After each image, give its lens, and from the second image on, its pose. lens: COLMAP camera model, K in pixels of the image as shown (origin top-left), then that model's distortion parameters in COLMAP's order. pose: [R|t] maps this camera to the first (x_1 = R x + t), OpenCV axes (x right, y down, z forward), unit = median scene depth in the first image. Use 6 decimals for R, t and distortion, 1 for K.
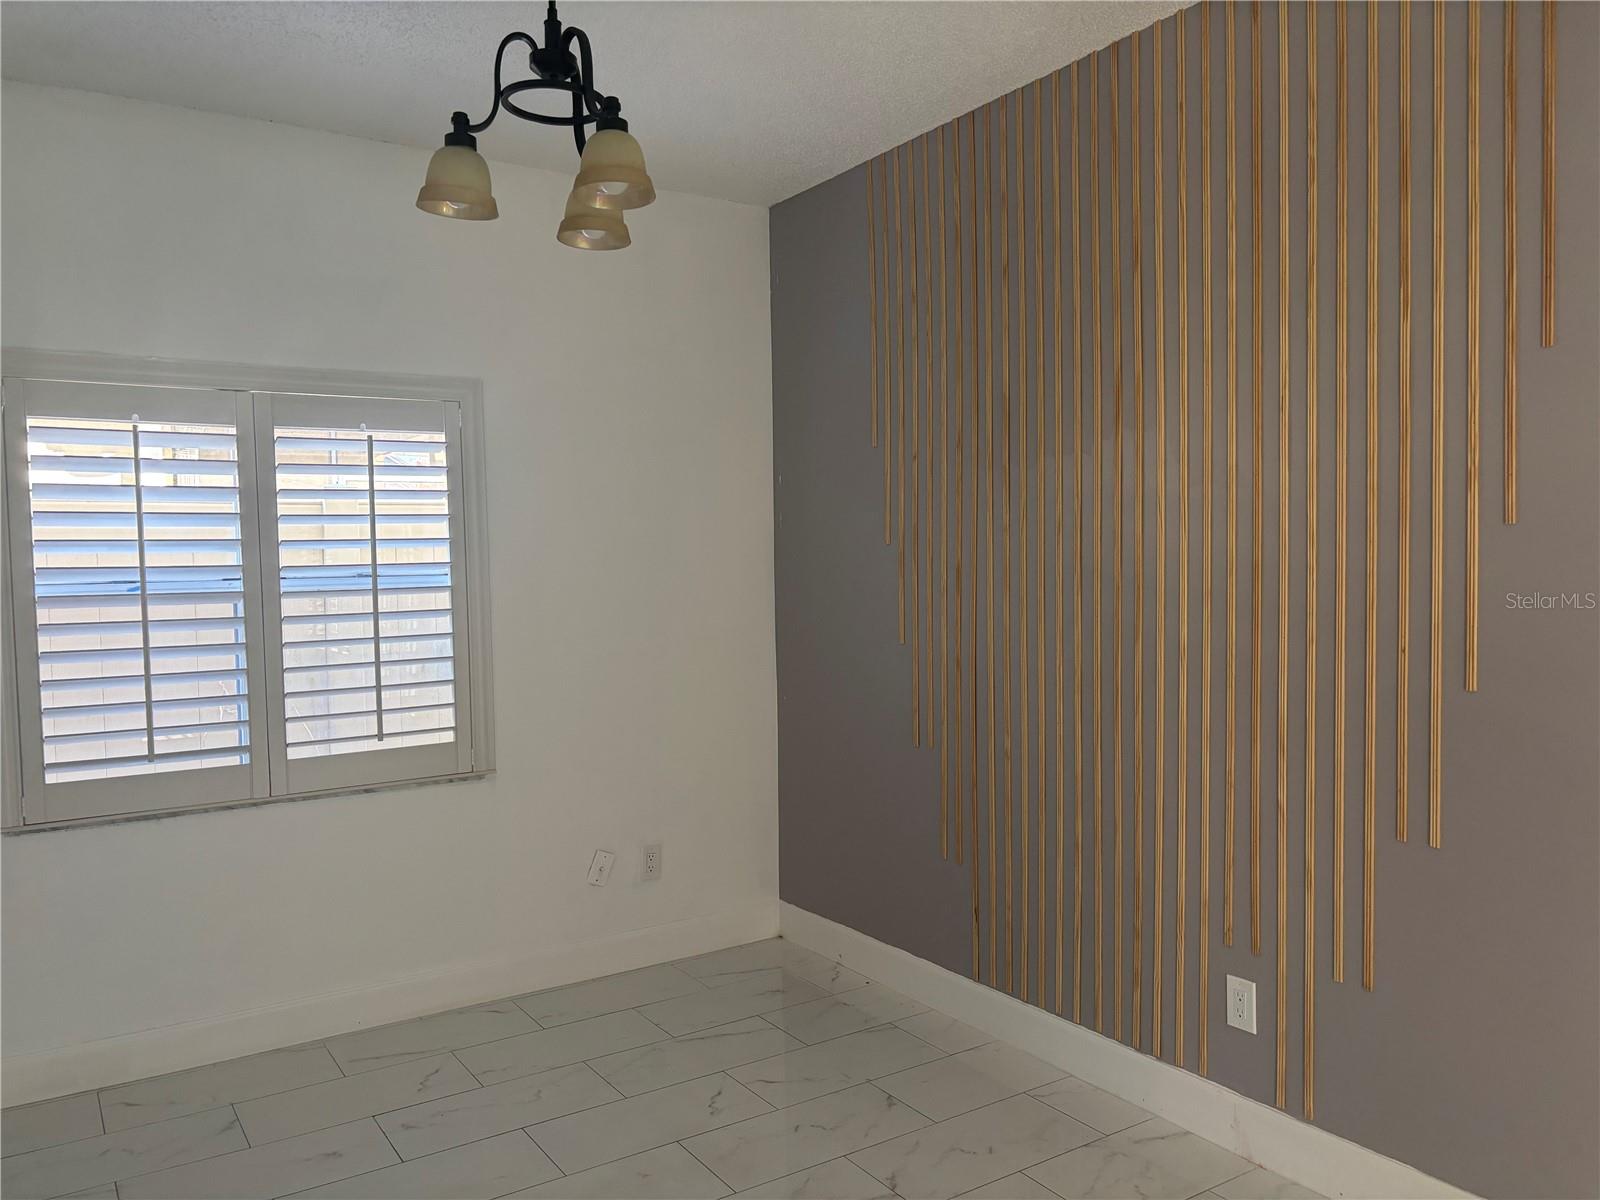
lens RADIAL K [[1207.9, 0, 807.3], [0, 1207.9, 589.8], [0, 0, 1]] dist [0.069448, -0.039920]
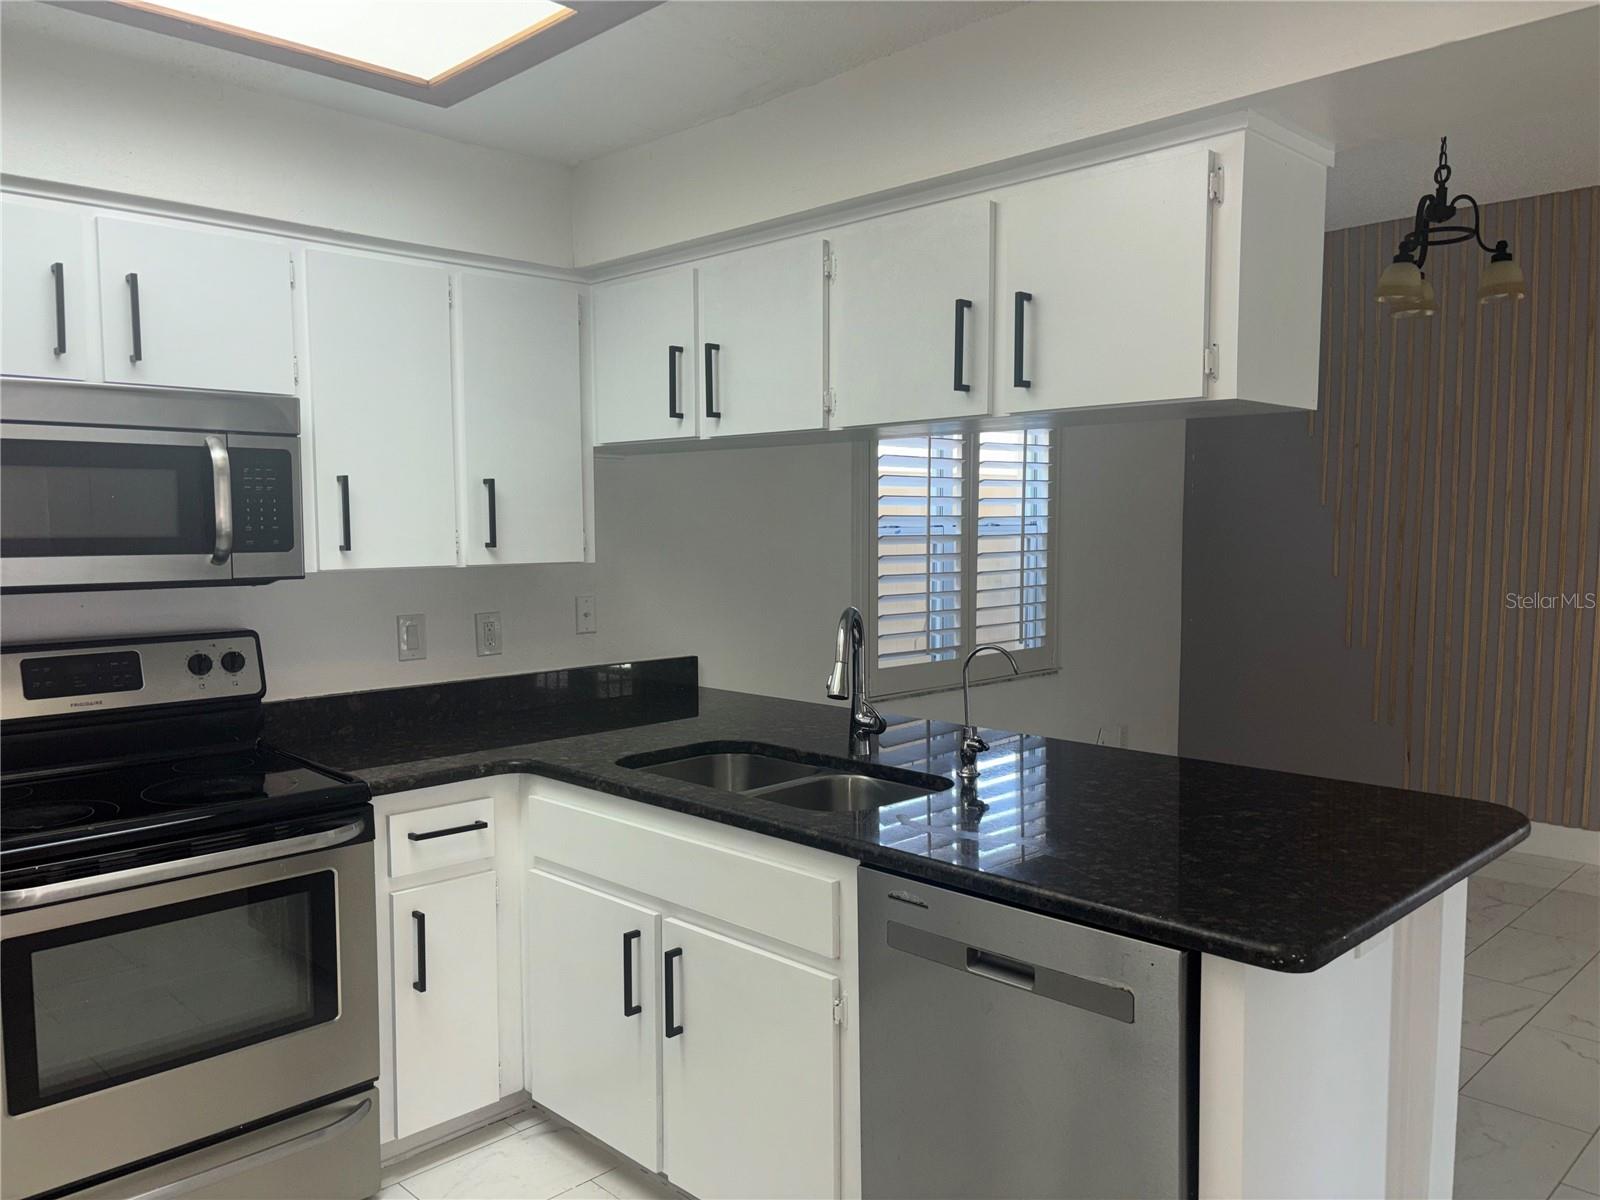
lens RADIAL K [[1207.9, 0, 805.8], [0, 1207.9, 615.7], [0, 0, 1]] dist [0.069448, -0.039920]
pose [[0.976980, -0.005221, 0.213269, -0.982830], [-0.003252, 0.999220, 0.039359, 0.042291], [-0.213308, -0.039146, 0.976200, -0.328454]]
